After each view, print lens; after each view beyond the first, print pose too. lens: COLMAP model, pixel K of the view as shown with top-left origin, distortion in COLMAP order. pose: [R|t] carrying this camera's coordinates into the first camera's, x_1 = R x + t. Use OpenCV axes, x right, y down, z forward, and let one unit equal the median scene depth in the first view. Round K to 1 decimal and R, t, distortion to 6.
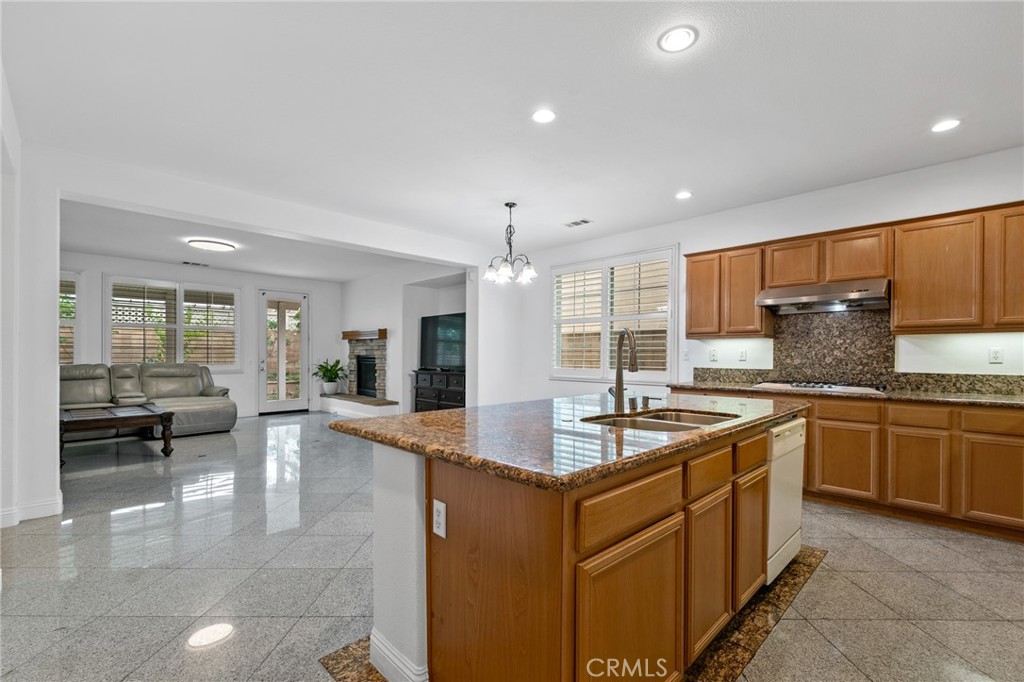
lens RADIAL K [[440.4, 0, 510.8], [0, 440.4, 356.5], [0, 0, 1]] dist [0.004106, -0.000594]
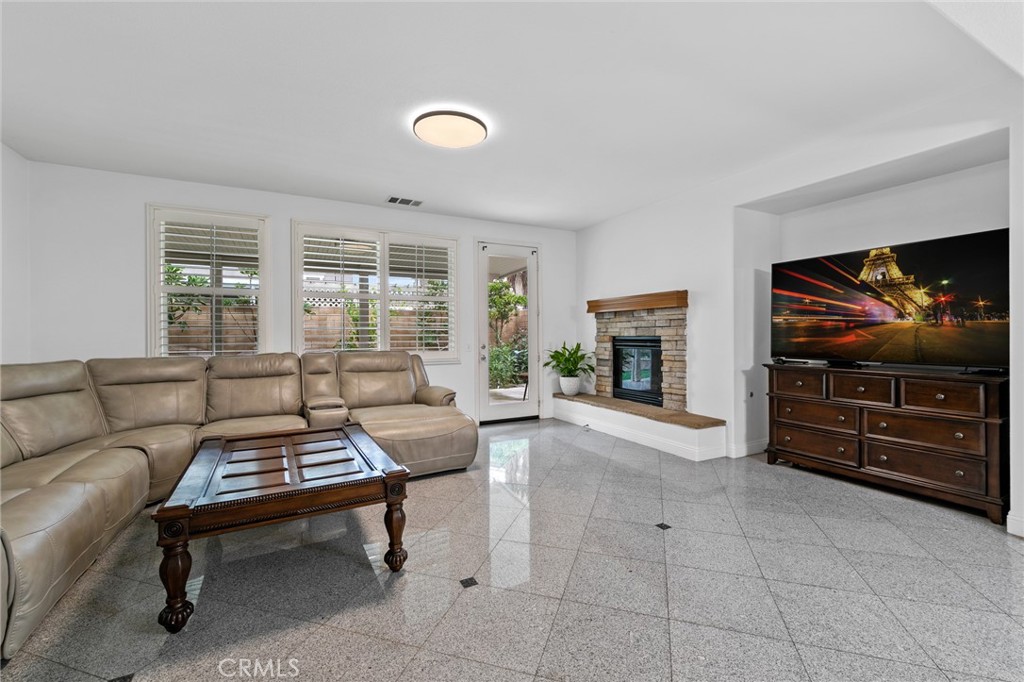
lens RADIAL K [[440.4, 0, 510.4], [0, 440.4, 334.3], [0, 0, 1]] dist [0.004106, -0.000594]
pose [[0.951231, -0.008570, -0.308361, -0.324191], [0.006772, 0.999953, -0.006902, -0.002721], [0.308406, 0.004477, 0.951244, 0.375902]]
